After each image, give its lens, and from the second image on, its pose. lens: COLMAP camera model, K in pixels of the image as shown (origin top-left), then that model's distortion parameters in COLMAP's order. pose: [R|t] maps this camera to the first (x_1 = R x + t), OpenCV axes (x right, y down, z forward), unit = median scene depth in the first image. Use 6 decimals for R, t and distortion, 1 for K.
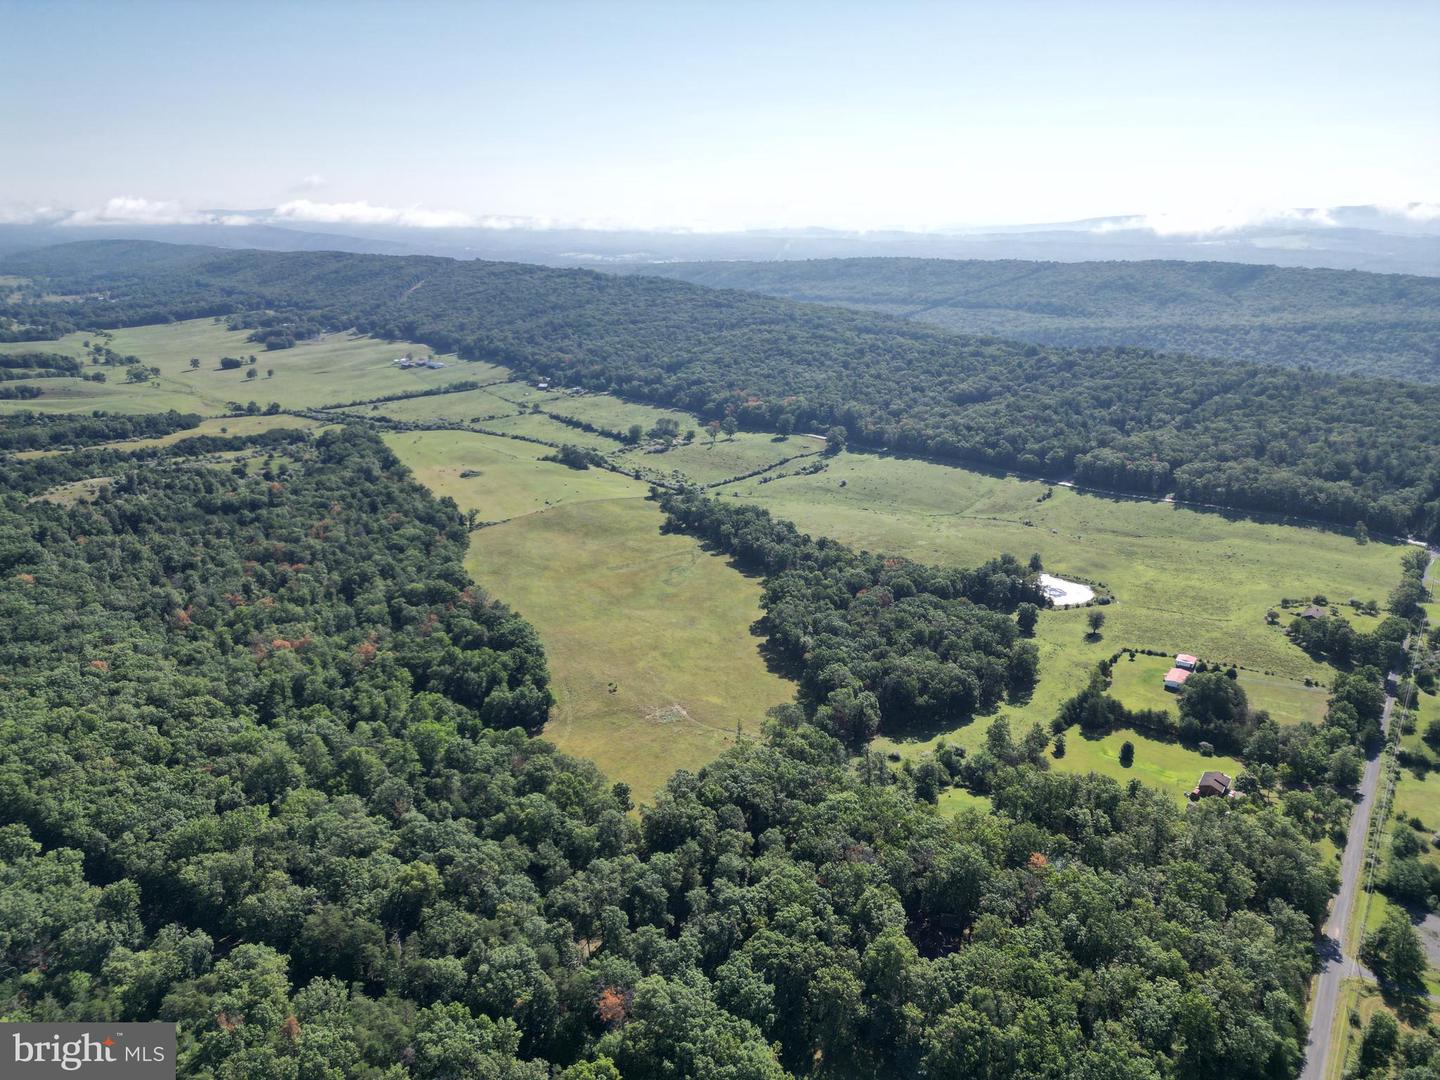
lens RADIAL K [[1003.9, 0, 720.0], [0, 1003.9, 540.0], [0, 0, 1]] dist [0.085417, -0.081255]
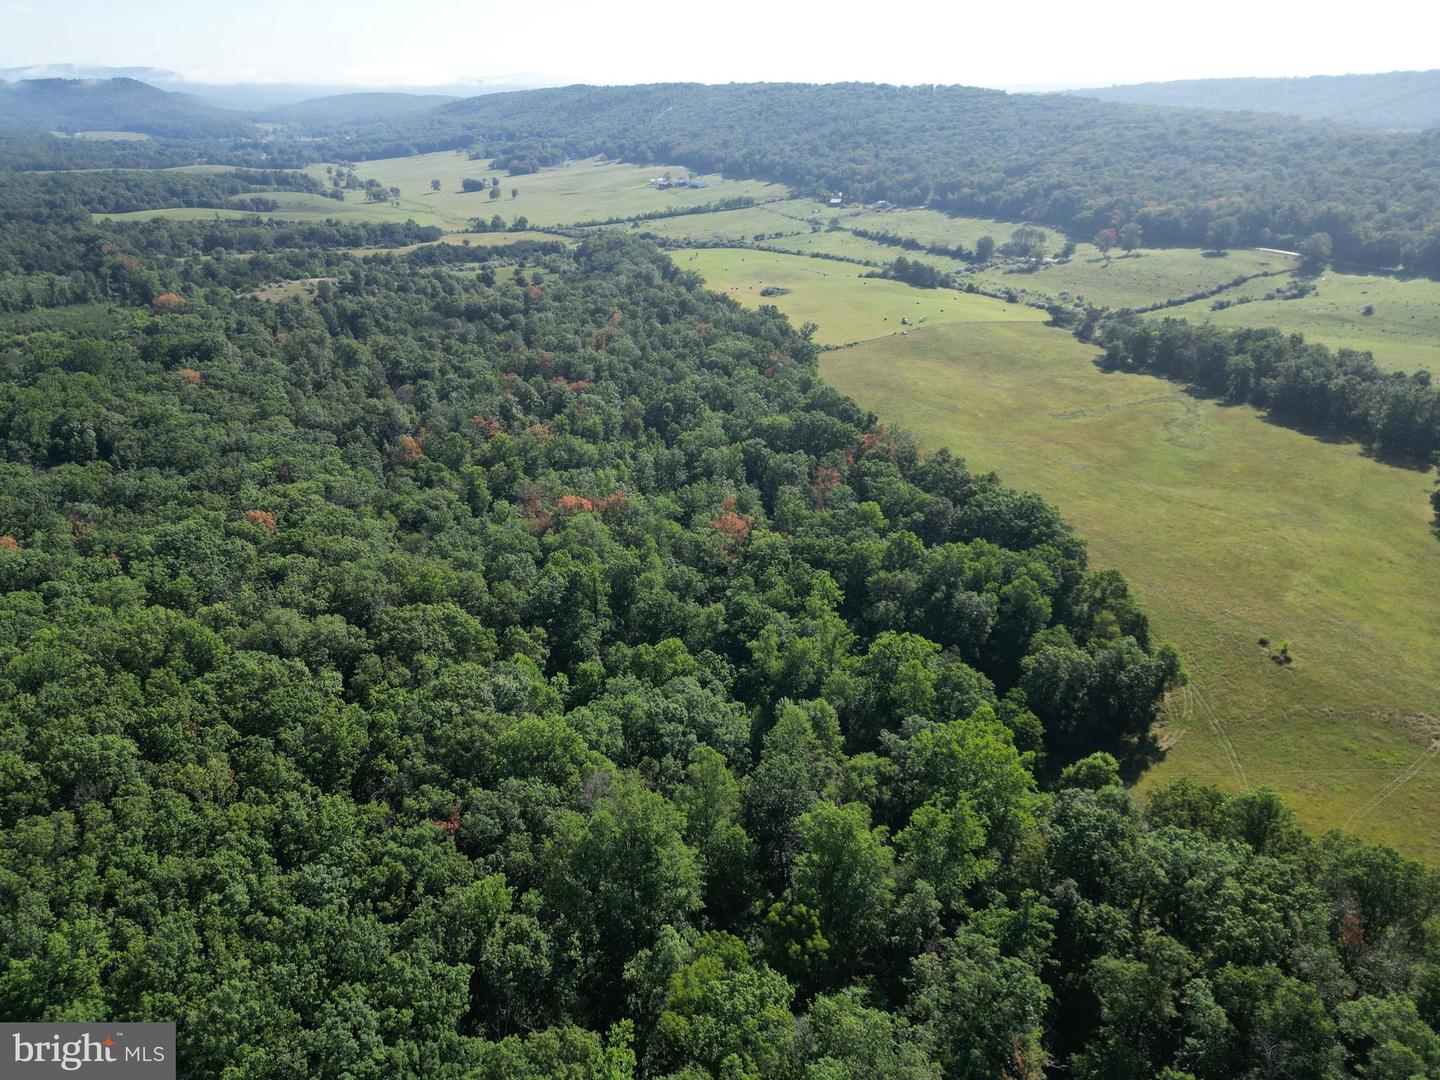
lens RADIAL K [[1003.9, 0, 720.0], [0, 1003.9, 540.0], [0, 0, 1]] dist [0.085417, -0.081255]
pose [[0.978494, 0.071734, -0.193402, -0.178746], [-0.049165, 0.991668, 0.119071, 0.038642], [0.200331, -0.107001, 0.973868, 0.352136]]
